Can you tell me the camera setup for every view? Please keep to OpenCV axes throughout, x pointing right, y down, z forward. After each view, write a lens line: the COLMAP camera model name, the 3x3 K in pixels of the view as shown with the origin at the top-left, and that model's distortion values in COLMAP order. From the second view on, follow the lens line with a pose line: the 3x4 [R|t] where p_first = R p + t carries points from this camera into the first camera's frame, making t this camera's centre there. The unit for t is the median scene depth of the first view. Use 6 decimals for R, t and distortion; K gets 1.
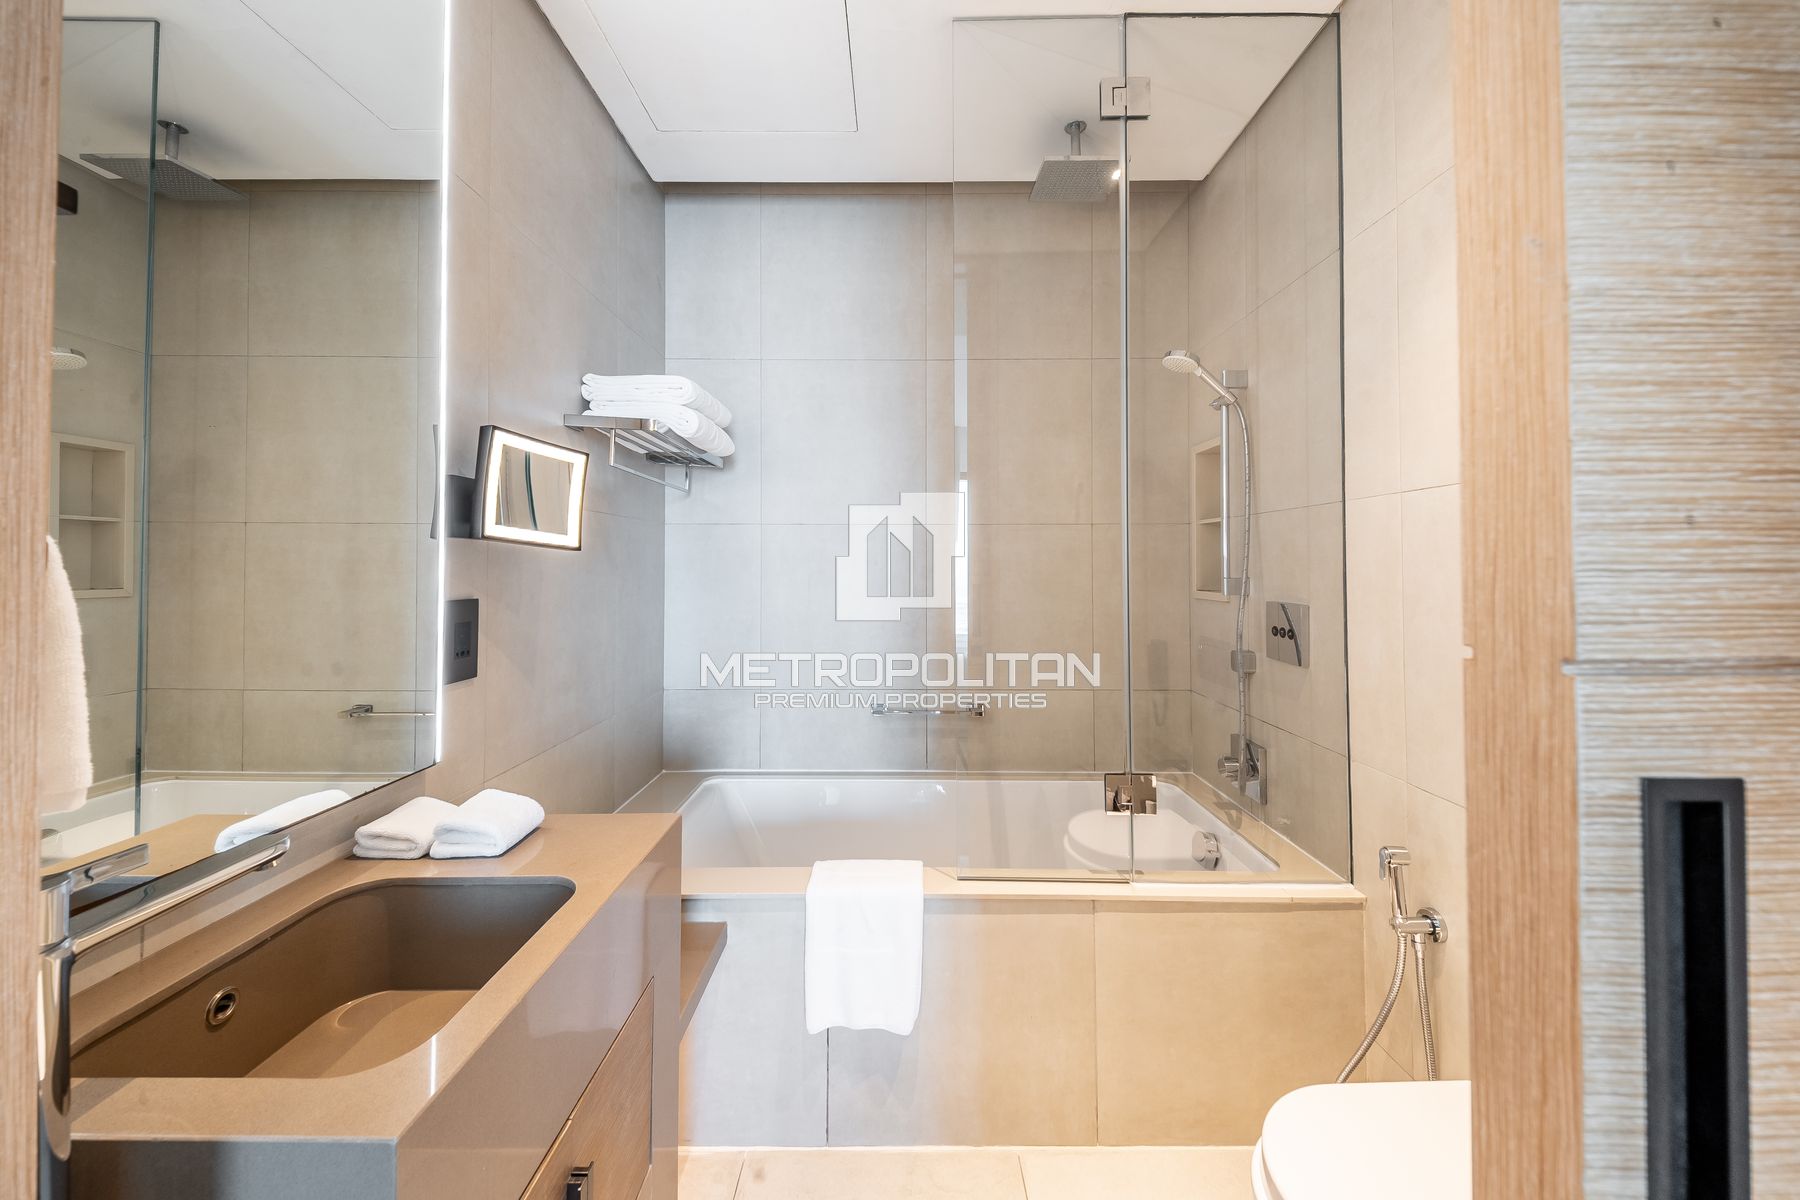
lens RADIAL K [[658.2, 0, 876.4], [0, 658.2, 574.4], [0, 0, 1]] dist [0.047540, -0.013275]
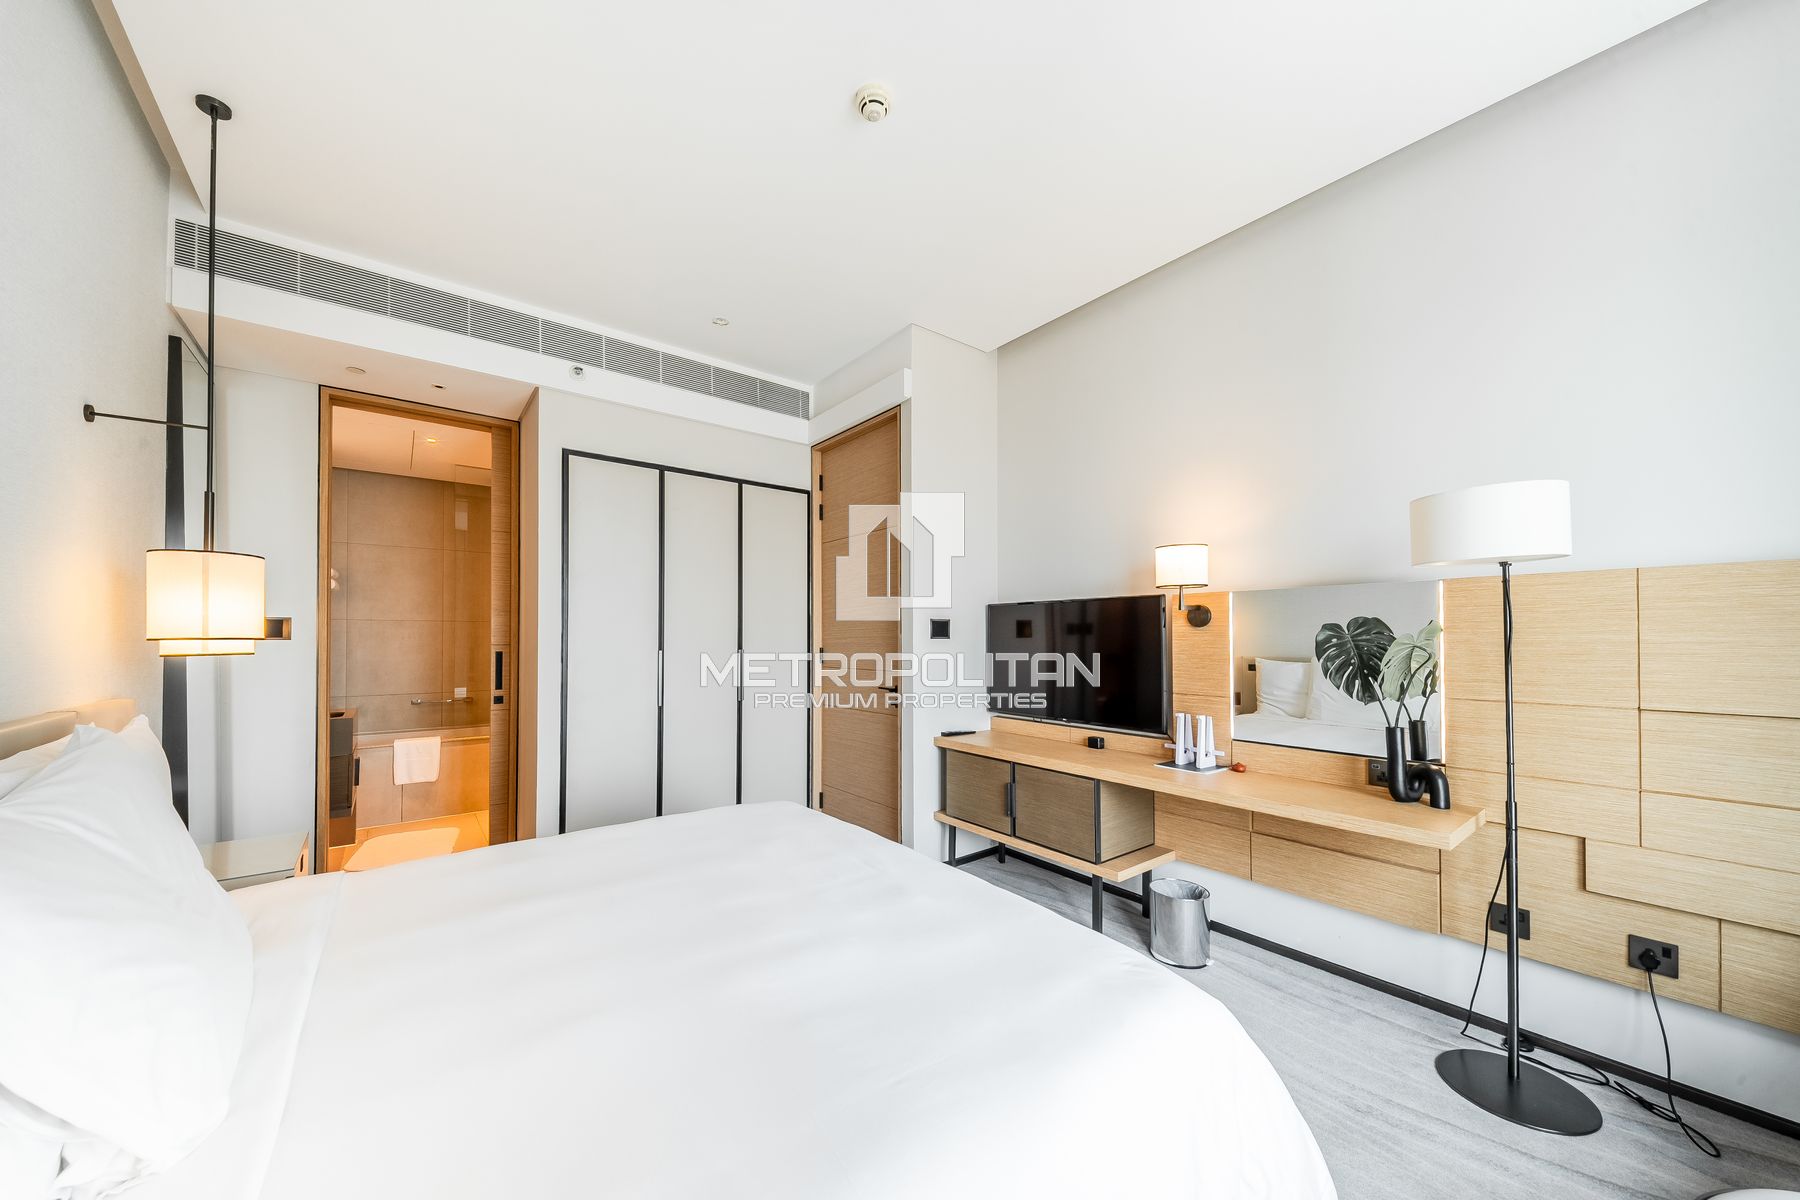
lens RADIAL K [[655.0, 0, 890.7], [0, 655.0, 600.3], [0, 0, 1]] dist [0.043105, -0.013365]
pose [[0.783330, 0.023015, 0.621179, -0.240825], [0.011647, 0.998595, -0.051686, -0.000520], [-0.621496, 0.047722, 0.781962, -2.841388]]
